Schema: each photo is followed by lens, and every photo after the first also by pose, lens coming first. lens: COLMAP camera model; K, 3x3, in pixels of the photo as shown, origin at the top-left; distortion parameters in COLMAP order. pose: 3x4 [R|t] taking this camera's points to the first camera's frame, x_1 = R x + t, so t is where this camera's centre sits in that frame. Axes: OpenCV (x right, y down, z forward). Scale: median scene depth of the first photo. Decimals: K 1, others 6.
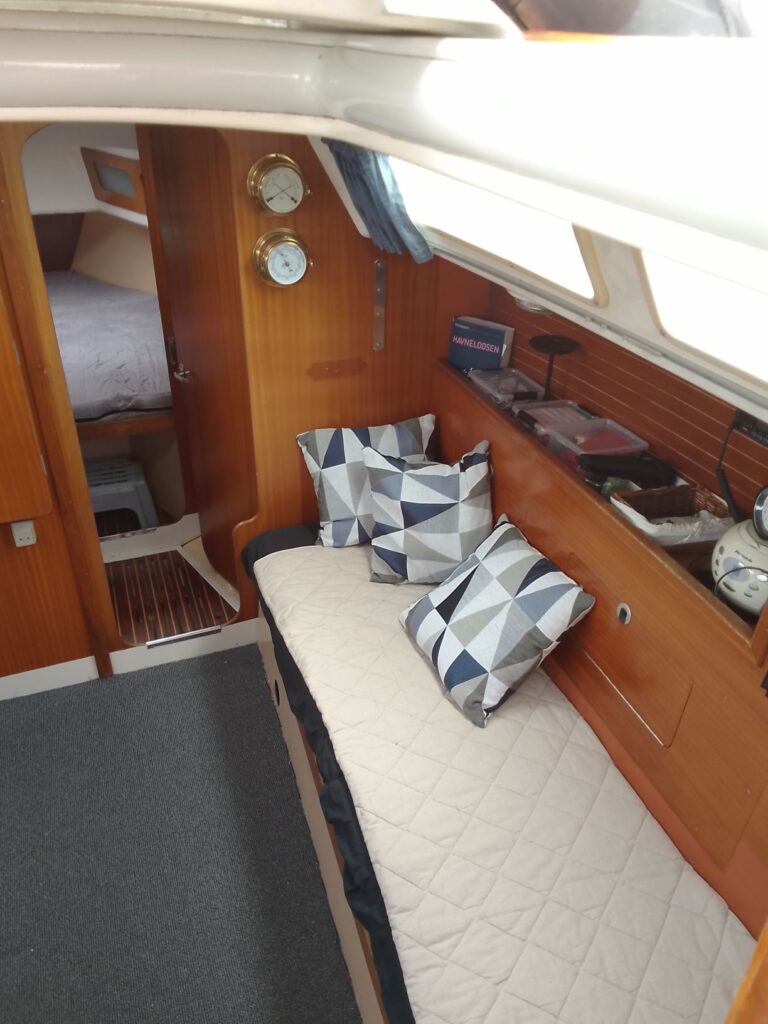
lens RADIAL K [[792.7, 0, 386.1], [0, 792.7, 514.4], [0, 0, 1]] dist [0.052084, -0.083356]
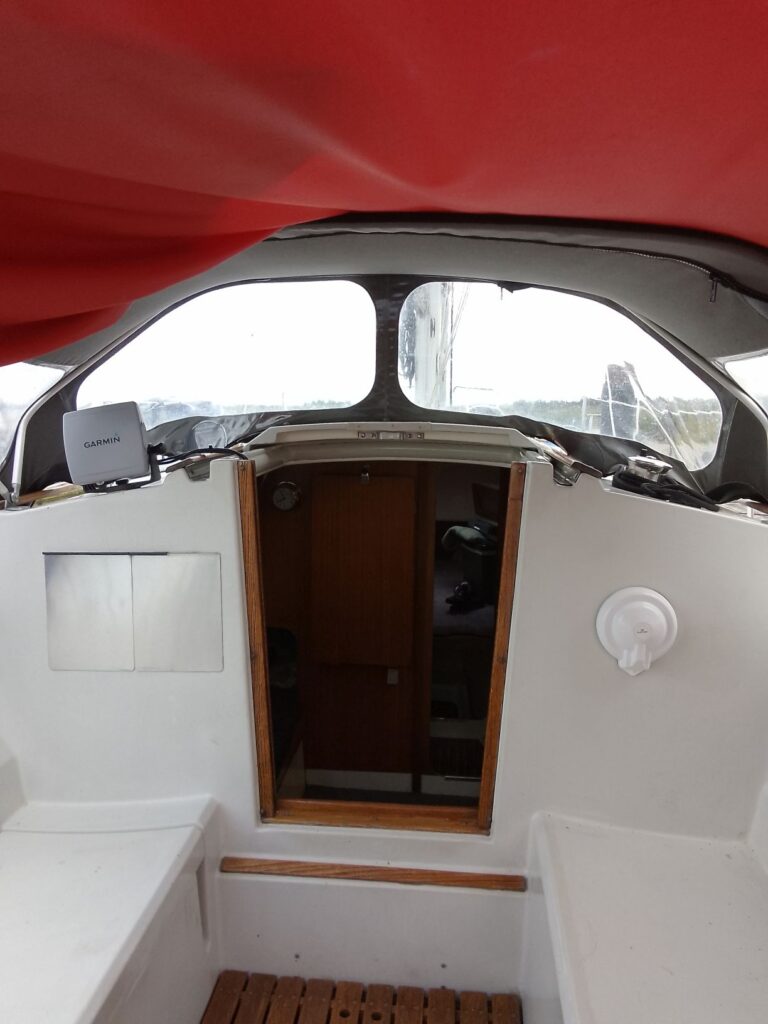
lens RADIAL K [[792.7, 0, 392.2], [0, 792.7, 510.5], [0, 0, 1]] dist [0.052084, -0.083356]
pose [[0.898838, 0.058491, -0.434360, 0.254228], [-0.231026, 0.905421, -0.356147, 0.289085], [0.372447, 0.420466, 0.827340, -0.539106]]
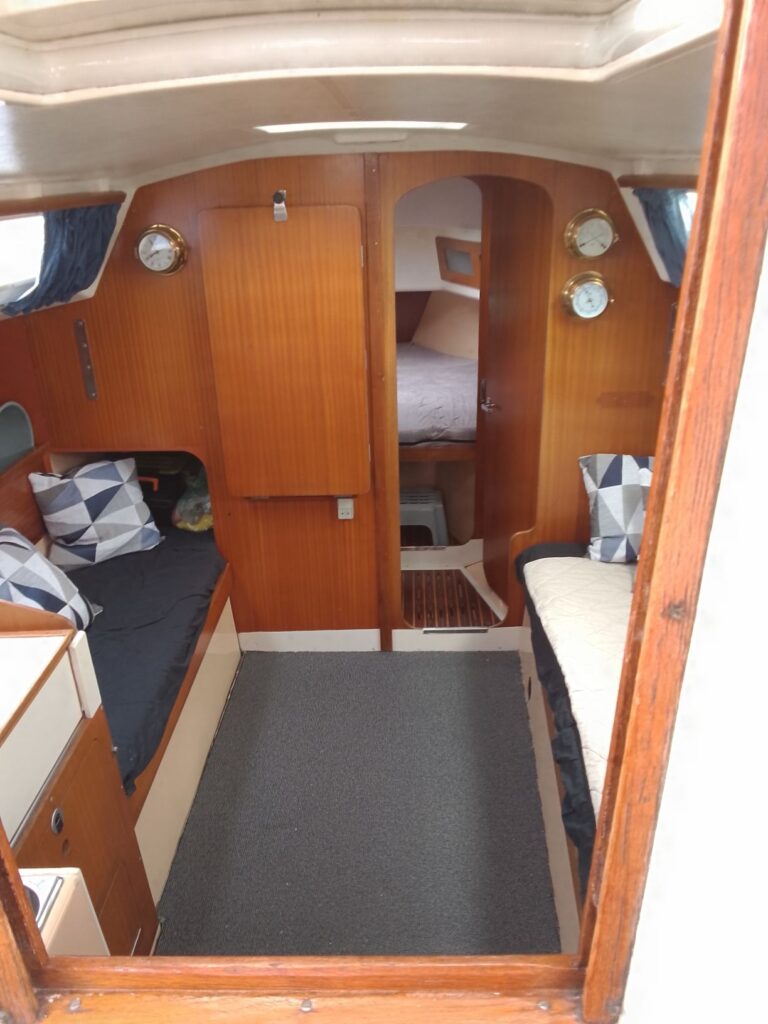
lens RADIAL K [[792.7, 0, 383.4], [0, 792.7, 516.7], [0, 0, 1]] dist [0.052084, -0.083356]
pose [[0.923739, 0.112587, -0.366103, 0.050987], [-0.162803, 0.980595, -0.109217, 0.149237], [0.346702, 0.160491, 0.924143, -0.111721]]
